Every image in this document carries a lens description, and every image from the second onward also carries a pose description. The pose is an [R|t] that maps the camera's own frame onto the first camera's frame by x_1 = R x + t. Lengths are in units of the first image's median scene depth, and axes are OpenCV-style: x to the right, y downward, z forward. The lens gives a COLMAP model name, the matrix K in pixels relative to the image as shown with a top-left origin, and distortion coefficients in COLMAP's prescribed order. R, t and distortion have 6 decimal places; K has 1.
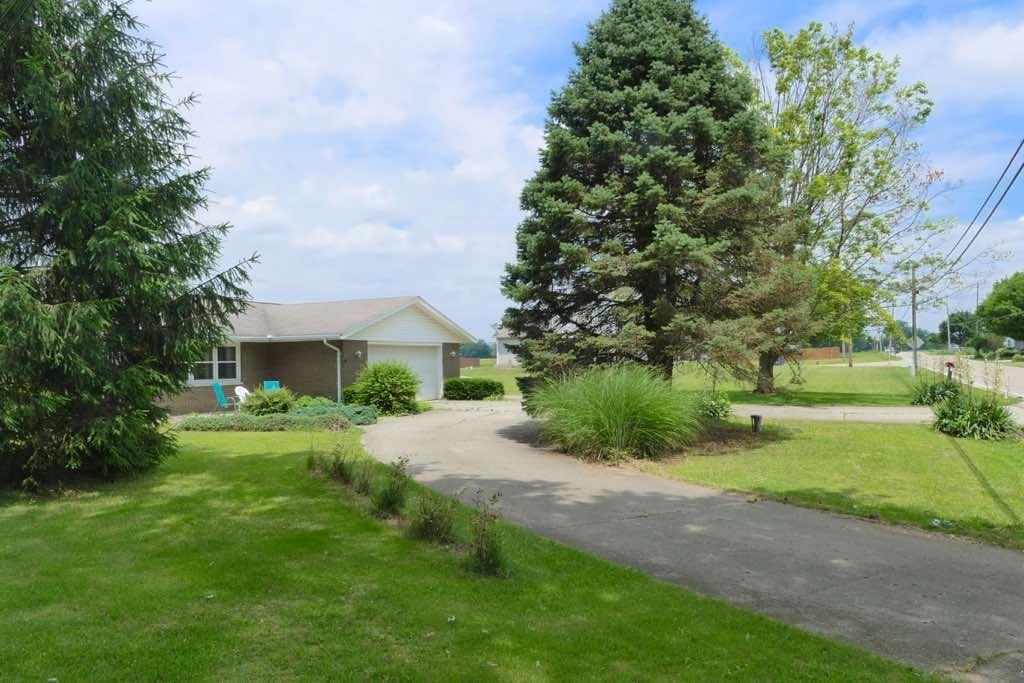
lens RADIAL K [[768.2, 0, 512.0], [0, 768.2, 341.5], [0, 0, 1]] dist [-0.003787, 0.003878]
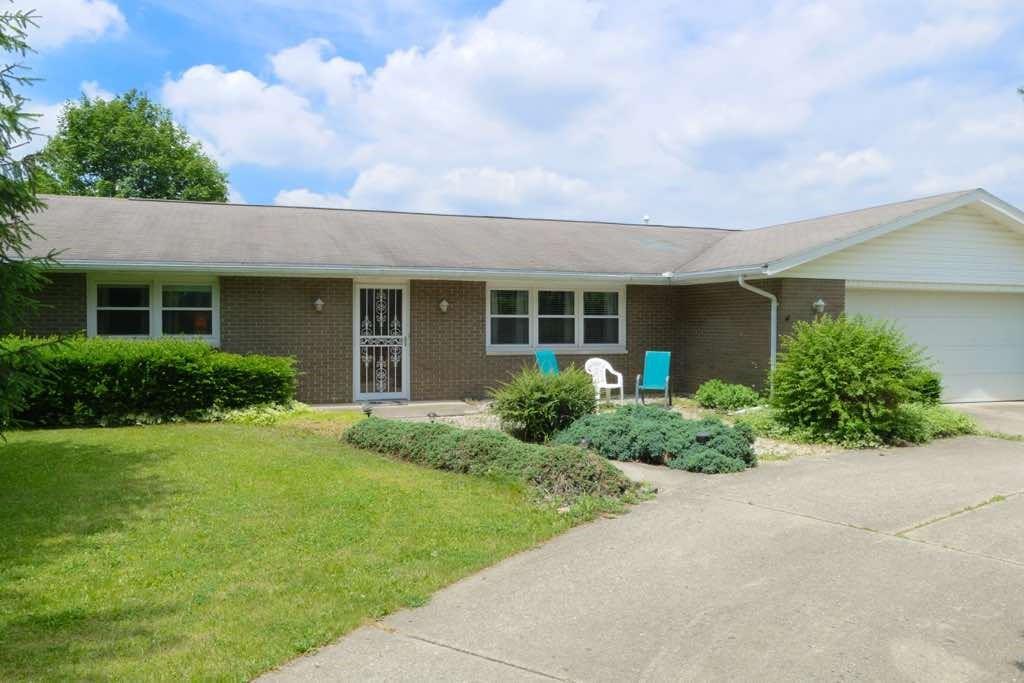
lens RADIAL K [[768.2, 0, 512.0], [0, 768.2, 341.5], [0, 0, 1]] dist [-0.003787, 0.003878]
pose [[0.706292, 0.040197, -0.706779, 0.032368], [-0.000364, 0.998407, 0.056418, 0.019205], [0.707921, -0.039590, 0.705181, 0.846037]]
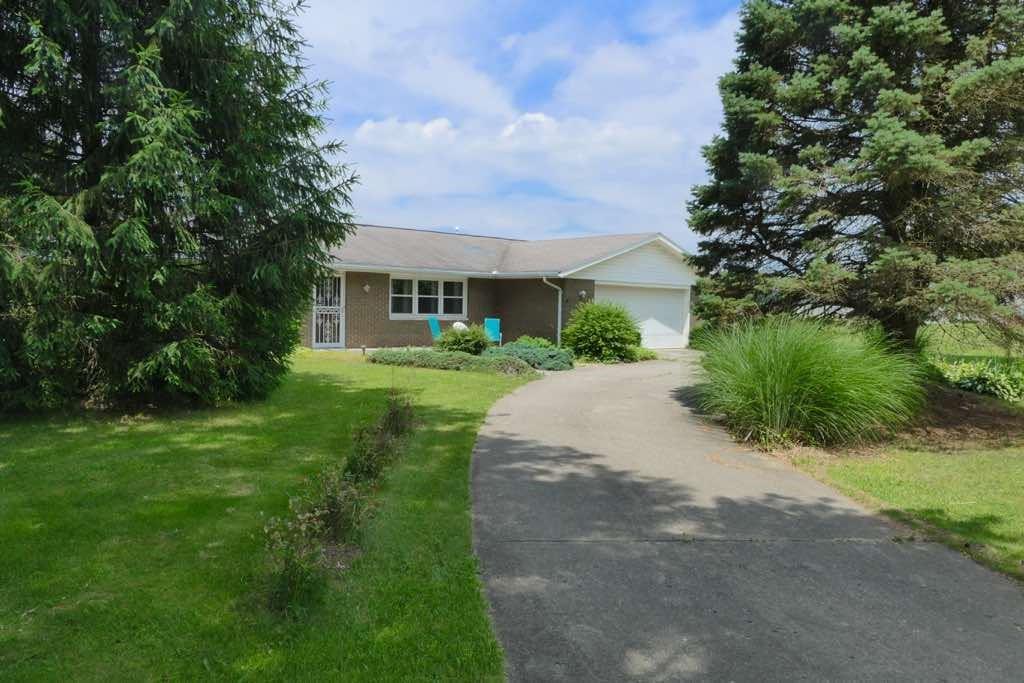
lens RADIAL K [[768.2, 0, 512.0], [0, 768.2, 341.5], [0, 0, 1]] dist [-0.003787, 0.003878]
pose [[0.916573, 0.060581, -0.395253, 0.160110], [-0.031849, 0.996377, 0.078860, 0.004988], [0.398598, -0.059692, 0.915181, 0.191053]]
